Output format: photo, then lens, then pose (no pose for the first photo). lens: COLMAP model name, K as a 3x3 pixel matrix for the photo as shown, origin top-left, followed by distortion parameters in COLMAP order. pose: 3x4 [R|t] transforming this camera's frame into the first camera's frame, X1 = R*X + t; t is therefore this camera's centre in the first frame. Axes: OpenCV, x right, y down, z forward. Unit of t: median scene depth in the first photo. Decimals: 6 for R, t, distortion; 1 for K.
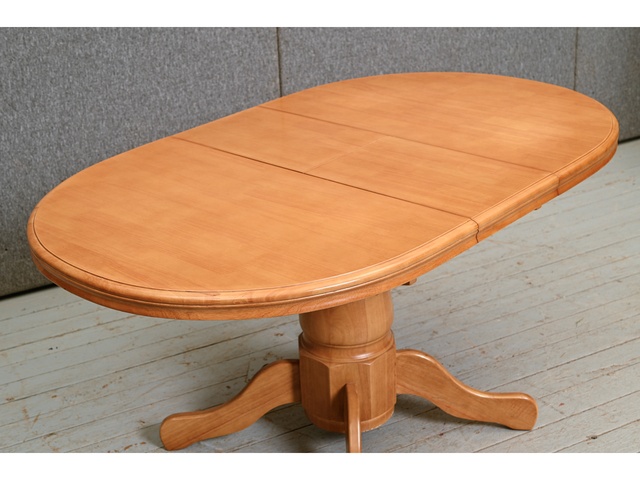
lens RADIAL K [[1069.2, 0, 322.3], [0, 1069.2, 236.6], [0, 0, 1]] dist [0.037603, 0.000000]
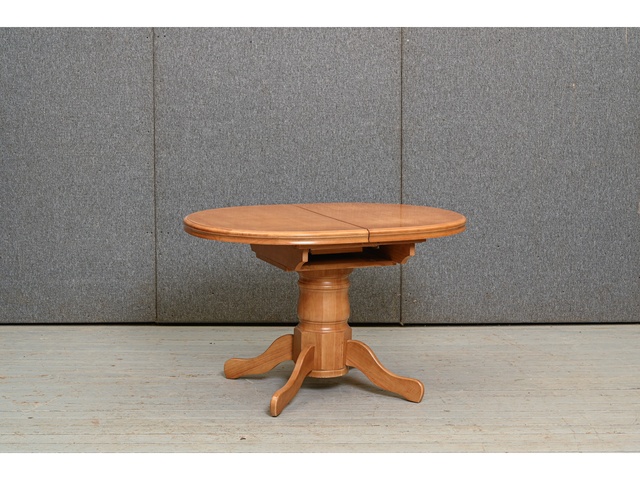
lens RADIAL K [[1121.1, 0, 324.2], [0, 1121.1, 237.8], [0, 0, 1]] dist [0.142455, 0.000000]
pose [[0.908311, 0.129326, -0.397802, 0.736057], [-0.219023, 0.957260, -0.188895, 0.302048], [0.356371, 0.258703, 0.897815, -0.695405]]
